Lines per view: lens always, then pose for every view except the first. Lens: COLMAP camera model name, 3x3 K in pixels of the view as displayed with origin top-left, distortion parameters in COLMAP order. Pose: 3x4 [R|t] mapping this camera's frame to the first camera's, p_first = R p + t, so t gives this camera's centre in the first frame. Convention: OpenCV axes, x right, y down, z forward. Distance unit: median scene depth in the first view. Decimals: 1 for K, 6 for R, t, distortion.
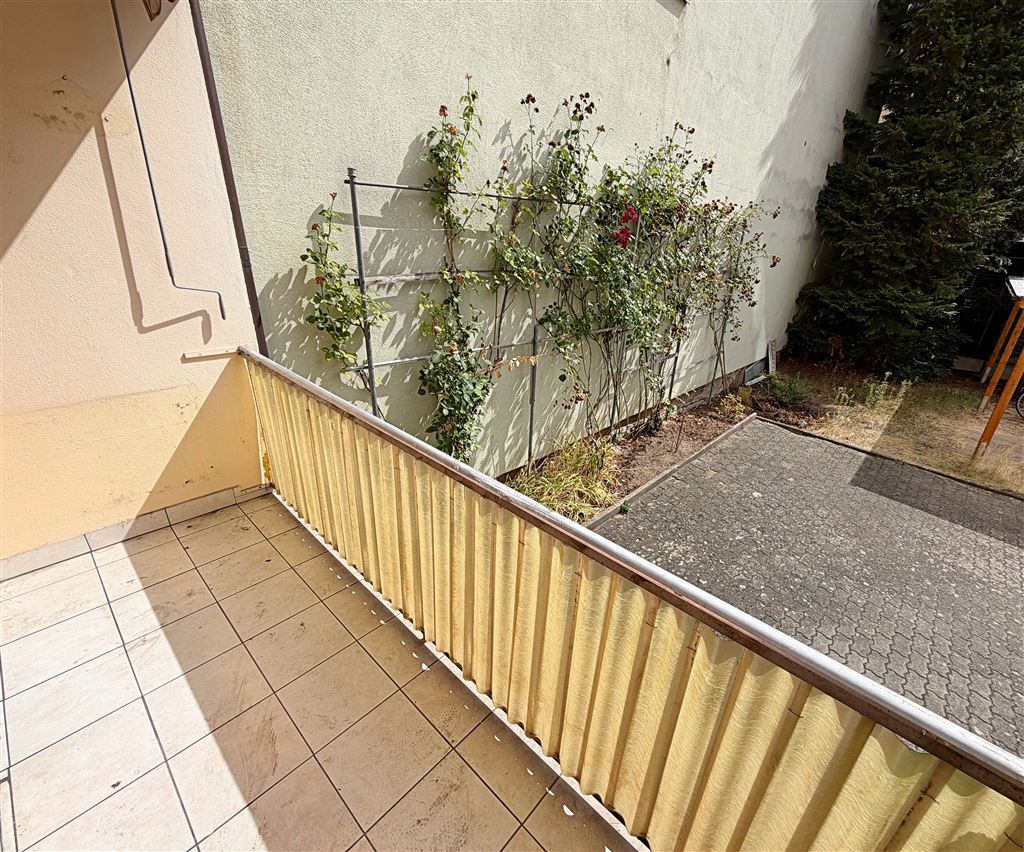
lens RADIAL K [[468.0, 0, 514.7], [0, 468.0, 430.9], [0, 0, 1]] dist [0.005479, 0.000416]
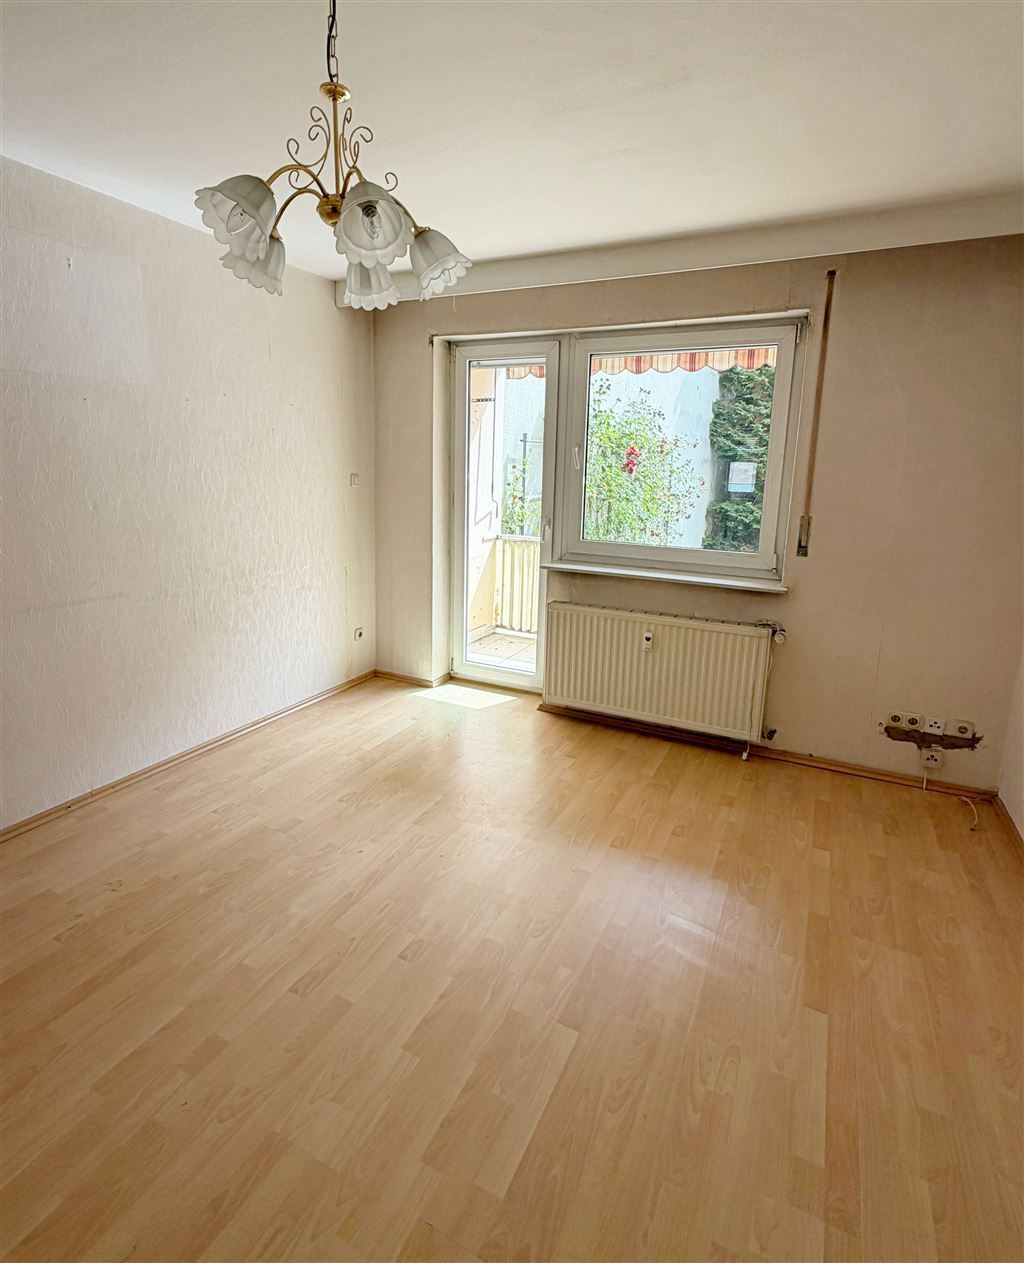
lens RADIAL K [[644.6, 0, 509.7], [0, 644.6, 627.2], [0, 0, 1]] dist [-0.000312, 0.000011]
pose [[0.957232, -0.105850, 0.269262, -0.788240], [0.145742, 0.980380, -0.132717, 0.306875], [-0.249931, 0.166284, 0.953878, -0.783392]]
